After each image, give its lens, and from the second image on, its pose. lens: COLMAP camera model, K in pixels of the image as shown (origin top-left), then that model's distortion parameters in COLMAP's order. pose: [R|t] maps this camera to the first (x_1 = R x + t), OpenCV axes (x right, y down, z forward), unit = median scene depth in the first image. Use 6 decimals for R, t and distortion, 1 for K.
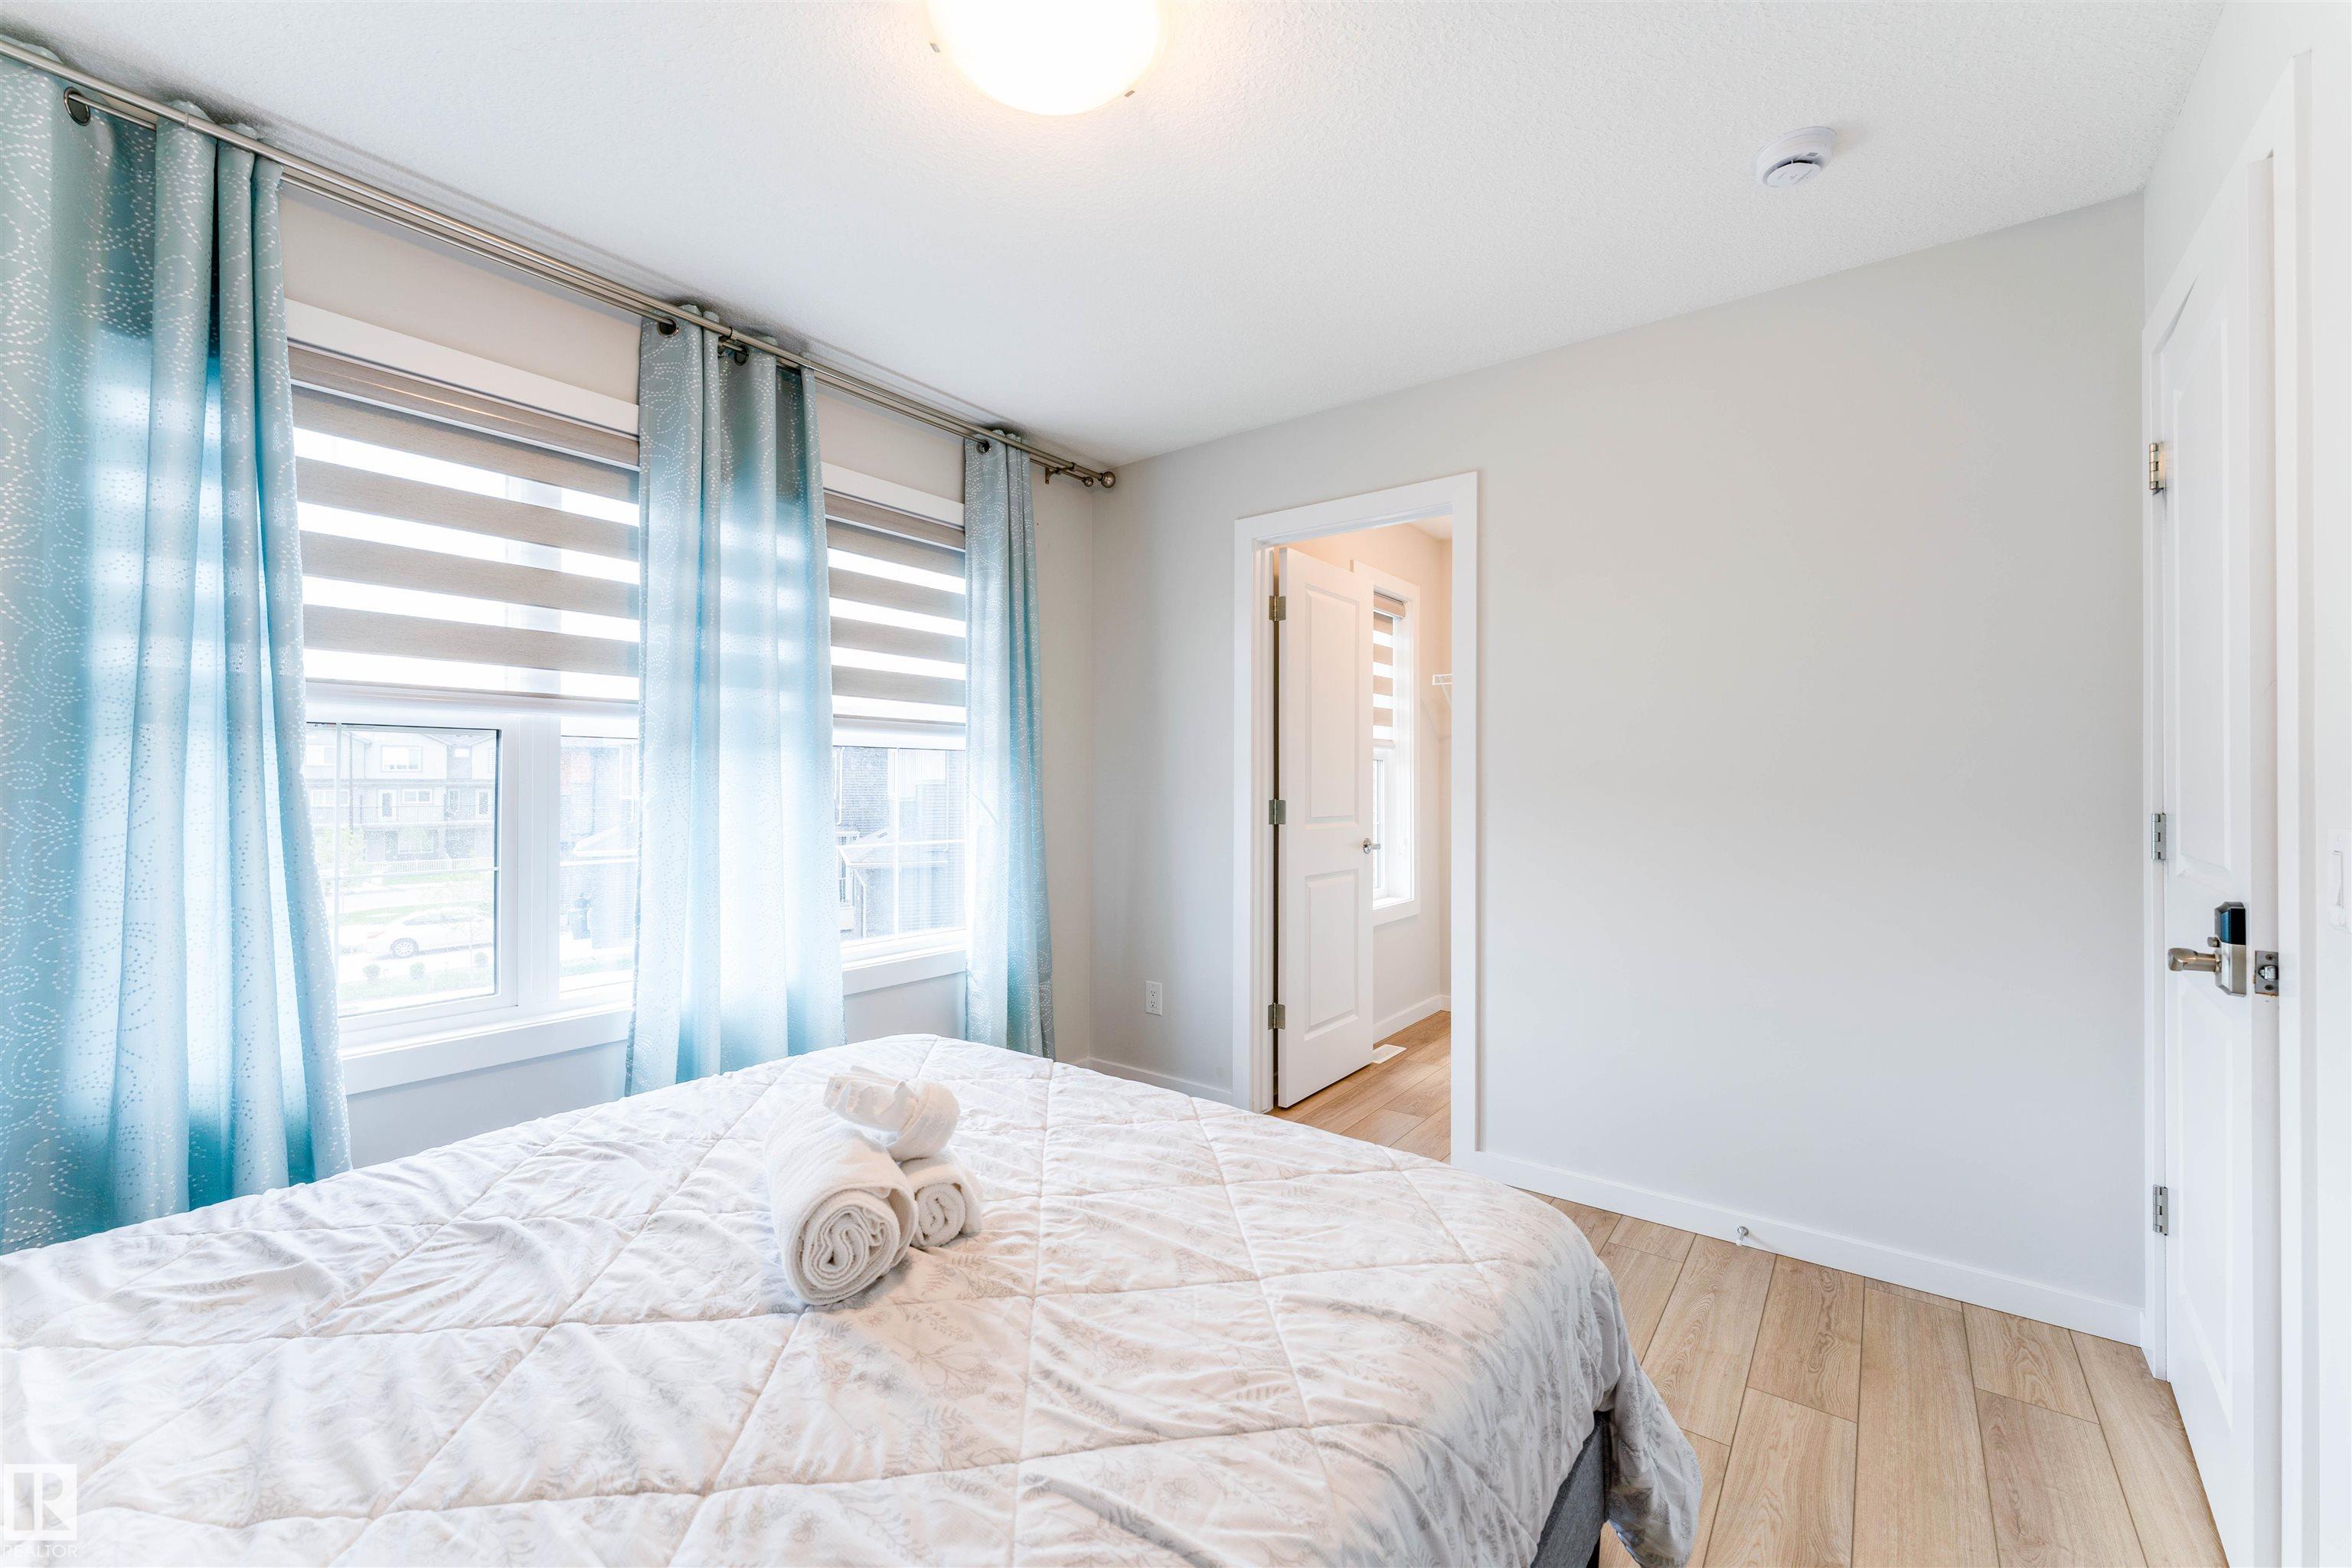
lens RADIAL K [[948.1, 0, 1170.4], [0, 948.1, 780.9], [0, 0, 1]] dist [-0.000903, -0.000729]
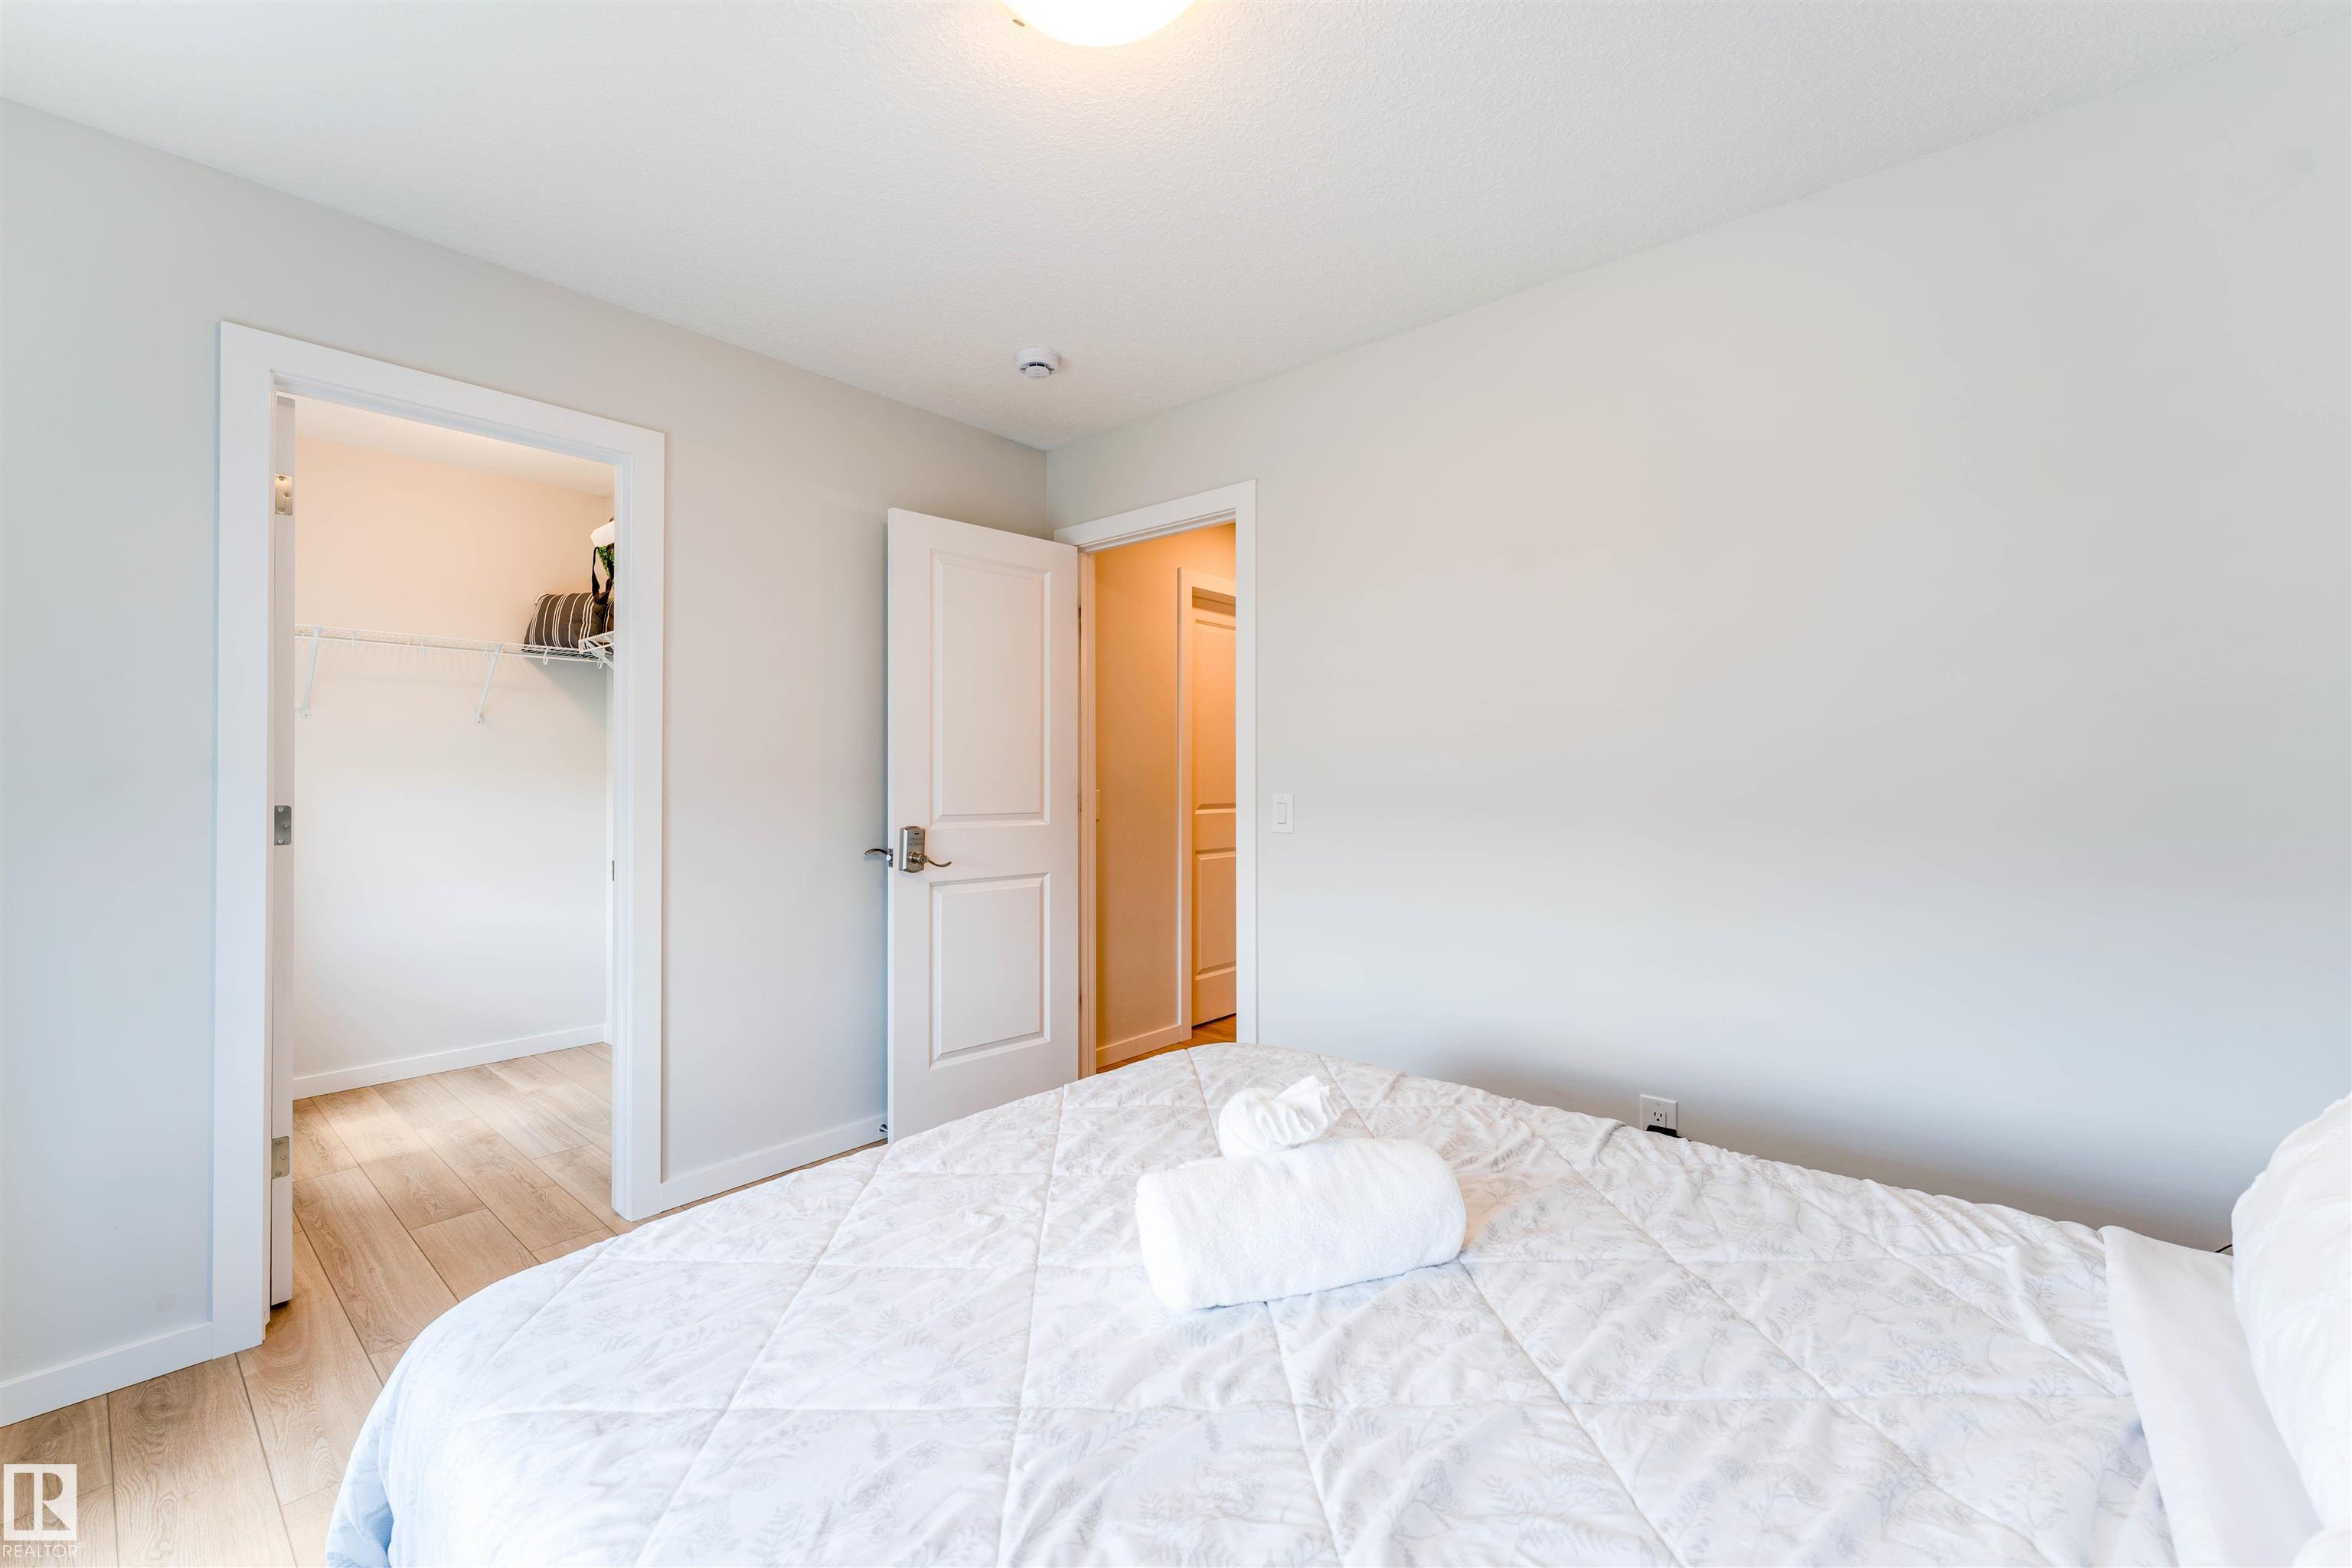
lens RADIAL K [[948.1, 0, 1170.8], [0, 948.1, 775.5], [0, 0, 1]] dist [-0.000903, -0.000729]
pose [[0.066301, 0.000437, 0.997800, -1.677930], [0.003317, 0.999994, -0.000659, 0.005930], [-0.997794, 0.003353, 0.066299, 1.417518]]
